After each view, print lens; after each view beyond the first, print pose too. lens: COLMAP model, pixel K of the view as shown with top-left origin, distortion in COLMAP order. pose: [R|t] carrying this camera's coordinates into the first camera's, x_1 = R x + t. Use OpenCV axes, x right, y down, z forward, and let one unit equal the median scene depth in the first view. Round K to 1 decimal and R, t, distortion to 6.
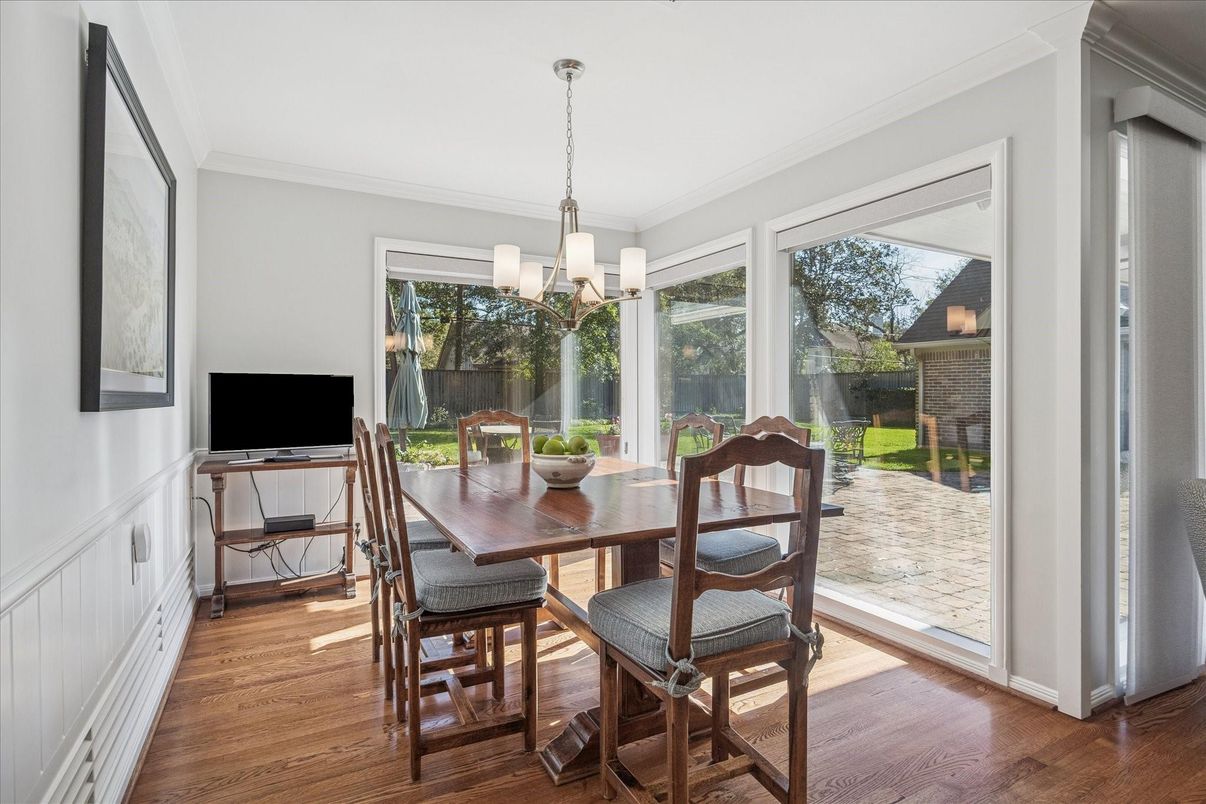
lens RADIAL K [[604.1, 0, 599.7], [0, 604.1, 399.8], [0, 0, 1]] dist [0.000061, 0.000009]
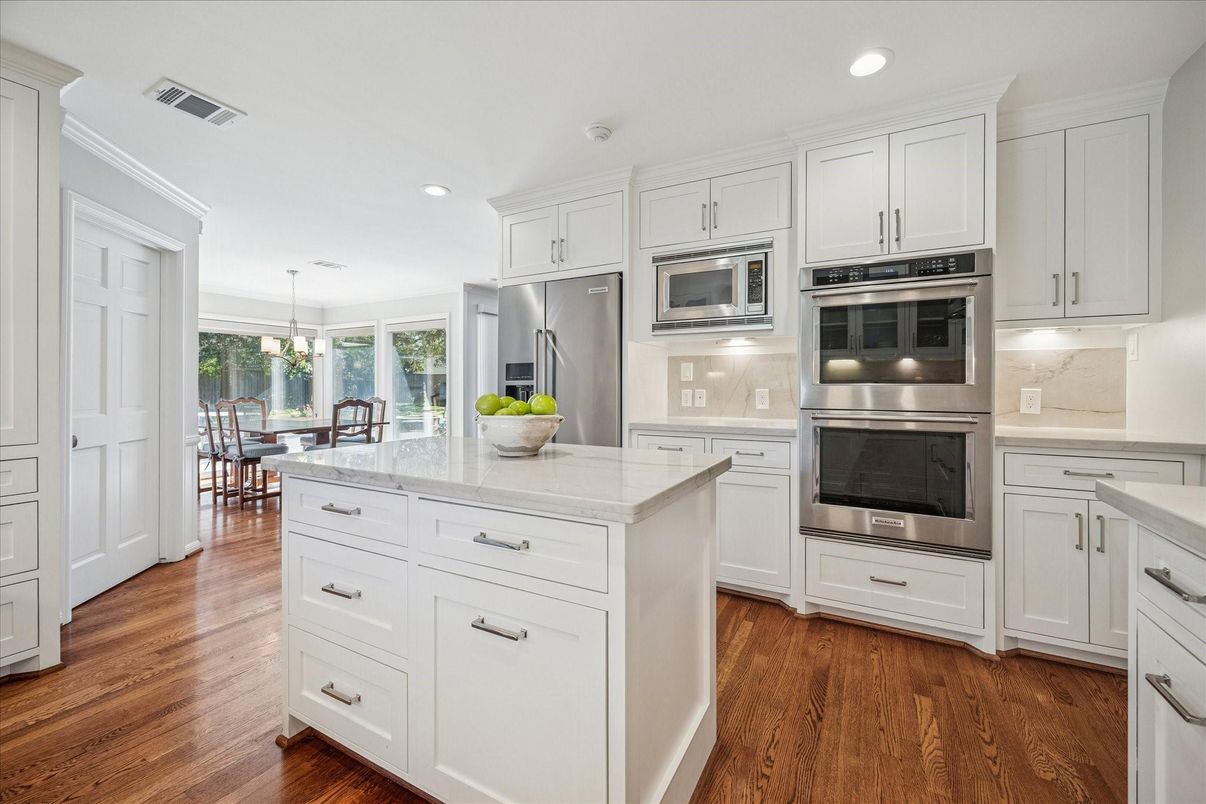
lens RADIAL K [[489.6, 0, 596.5], [0, 489.6, 385.1], [0, 0, 1]] dist [-0.001059, -0.000026]
pose [[0.845298, -0.000758, 0.534295, -0.075744], [0.004965, 0.999967, -0.006437, -0.007793], [-0.534272, 0.008094, 0.845274, -1.661774]]
